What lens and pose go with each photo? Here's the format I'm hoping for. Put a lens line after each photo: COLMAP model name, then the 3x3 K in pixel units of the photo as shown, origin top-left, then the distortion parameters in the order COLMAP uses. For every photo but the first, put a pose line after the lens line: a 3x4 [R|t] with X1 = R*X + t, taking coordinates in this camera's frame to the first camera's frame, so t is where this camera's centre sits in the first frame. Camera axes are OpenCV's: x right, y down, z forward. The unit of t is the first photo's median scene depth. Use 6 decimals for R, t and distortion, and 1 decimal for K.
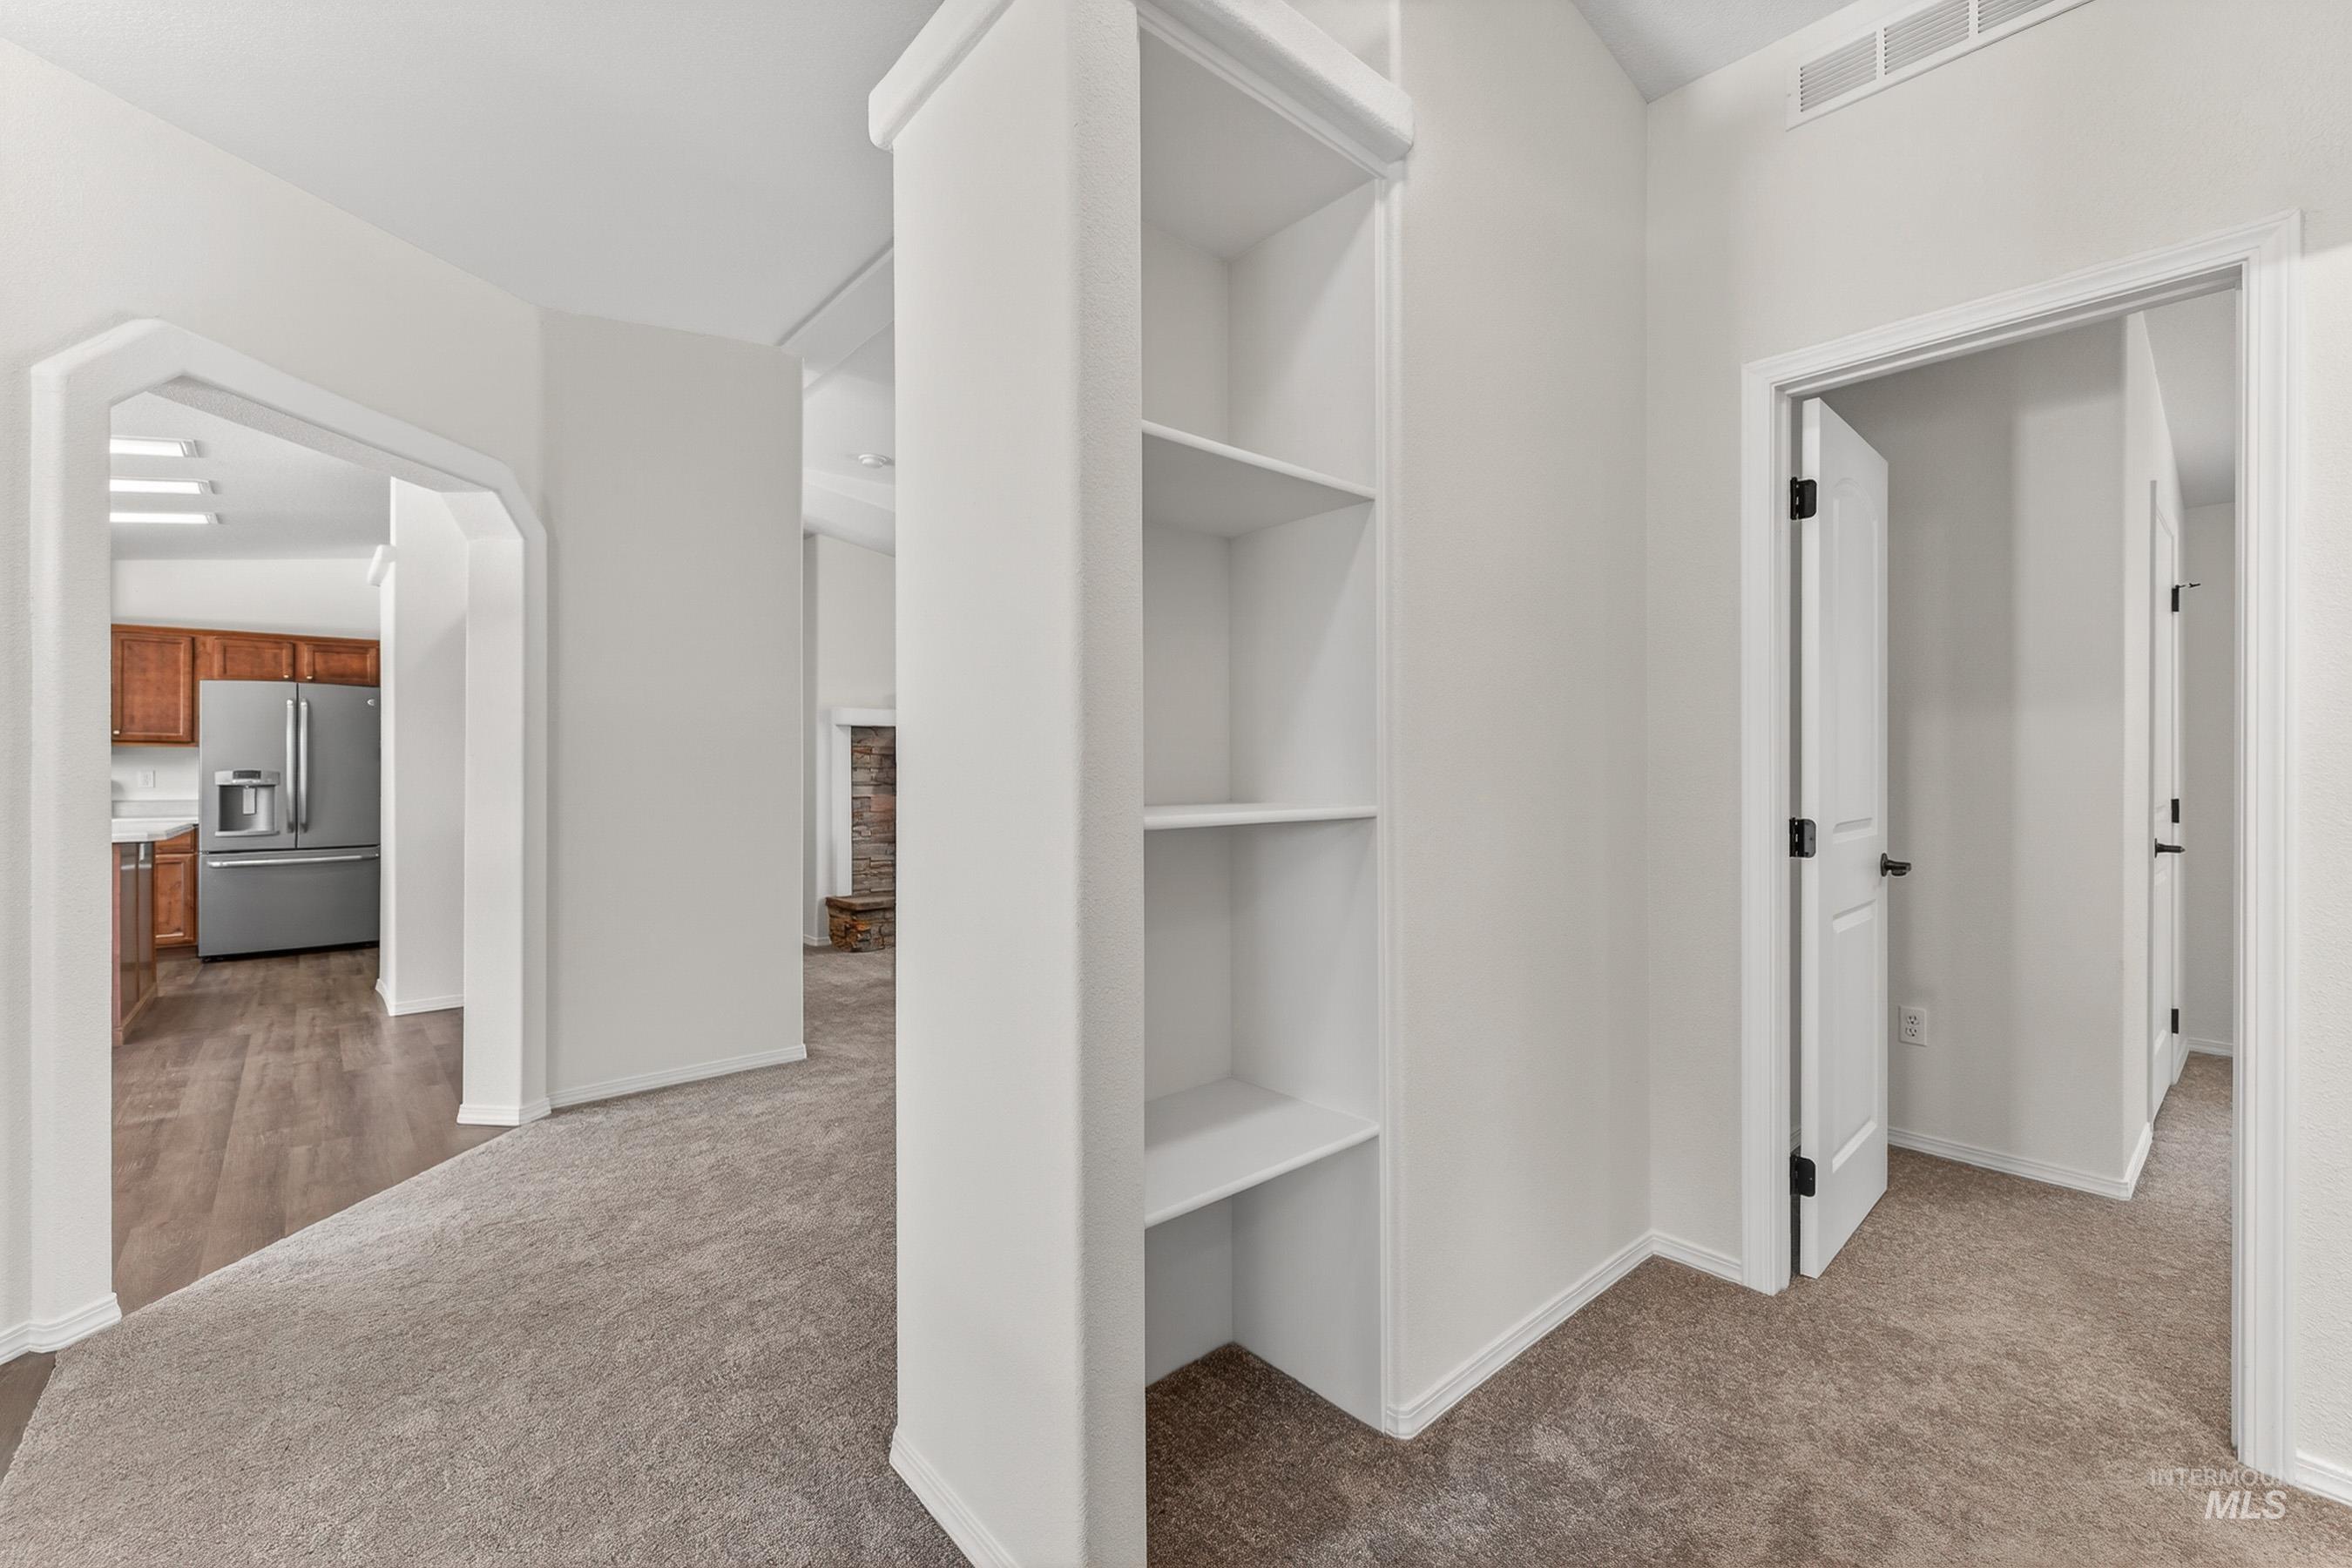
lens RADIAL K [[979.7, 0, 1173.1], [0, 979.7, 779.0], [0, 0, 1]] dist [0.000039, -0.000395]
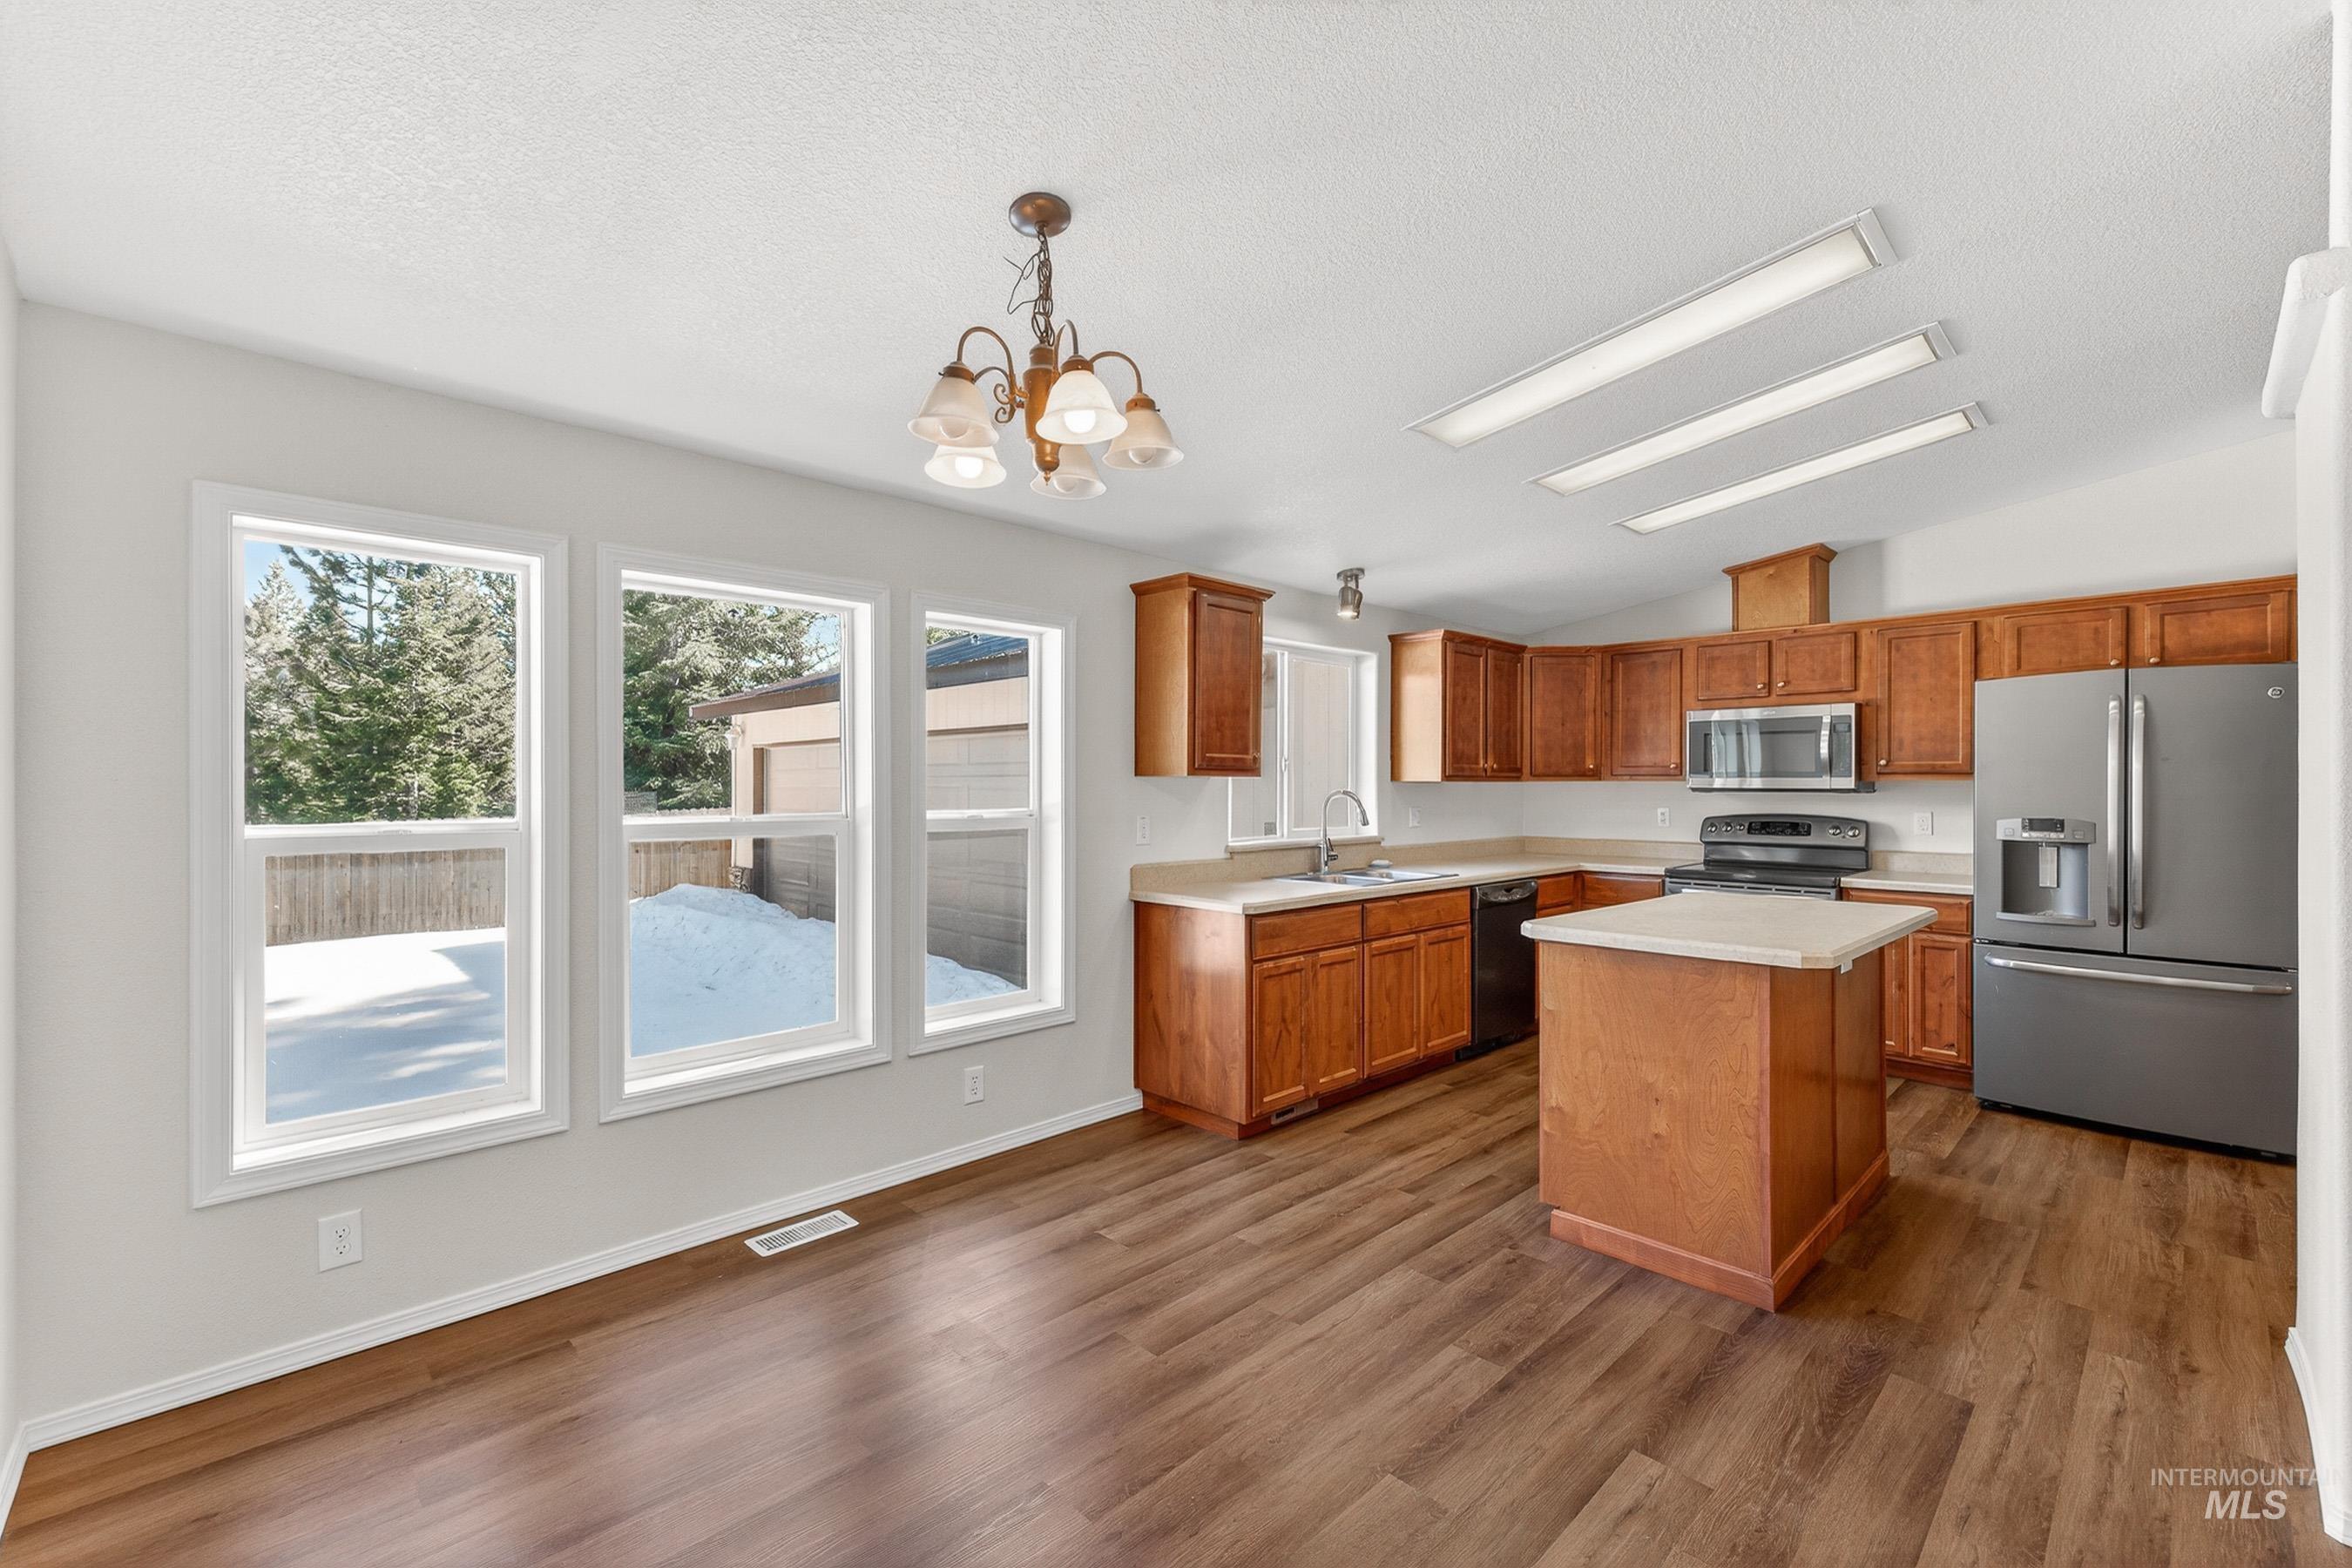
lens RADIAL K [[979.7, 0, 1173.1], [0, 979.7, 779.0], [0, 0, 1]] dist [0.000039, -0.000395]
pose [[0.038296, -0.001416, -0.999265, -0.337032], [-0.004498, 0.999989, -0.001589, -0.030192], [0.999256, 0.004555, 0.038289, 0.414562]]
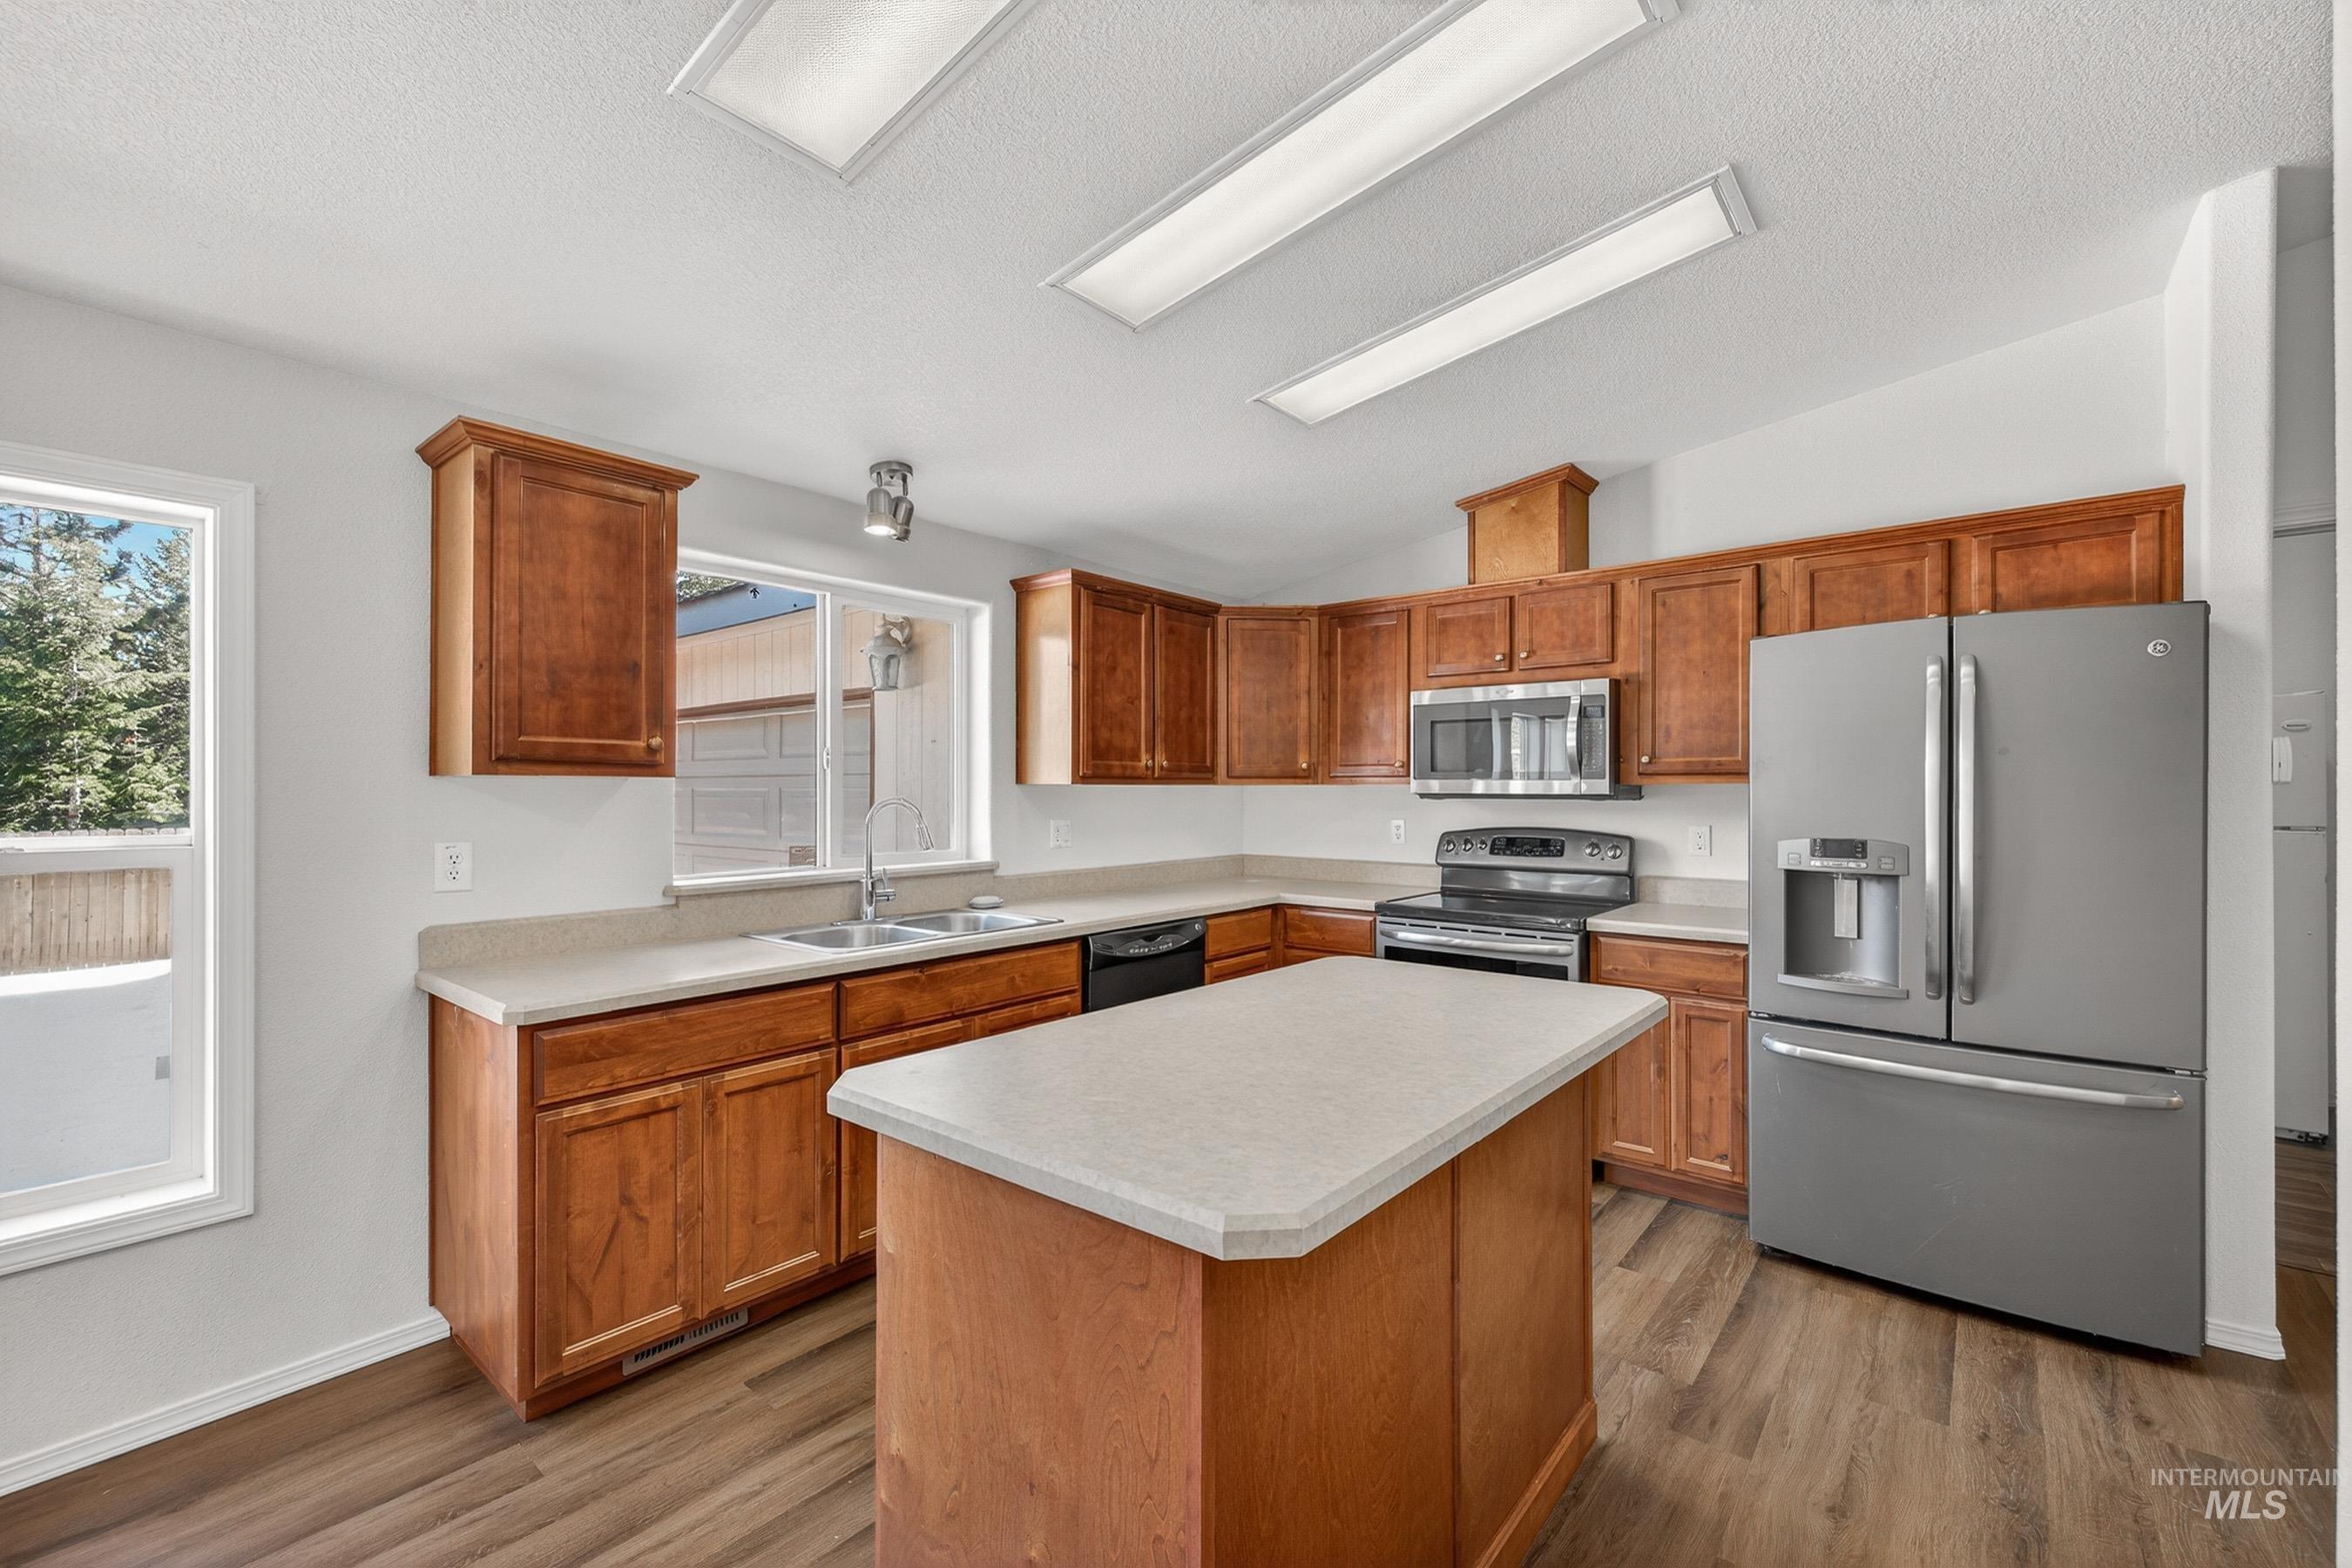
lens RADIAL K [[984.1, 0, 1176.0], [0, 984.1, 784.0], [0, 0, 1]] dist [0.003354, -0.000174]
pose [[0.154011, -0.000506, -0.988069, -0.556272], [-0.004161, 0.999991, -0.001161, -0.030705], [0.988060, 0.004290, 0.154007, 0.637630]]
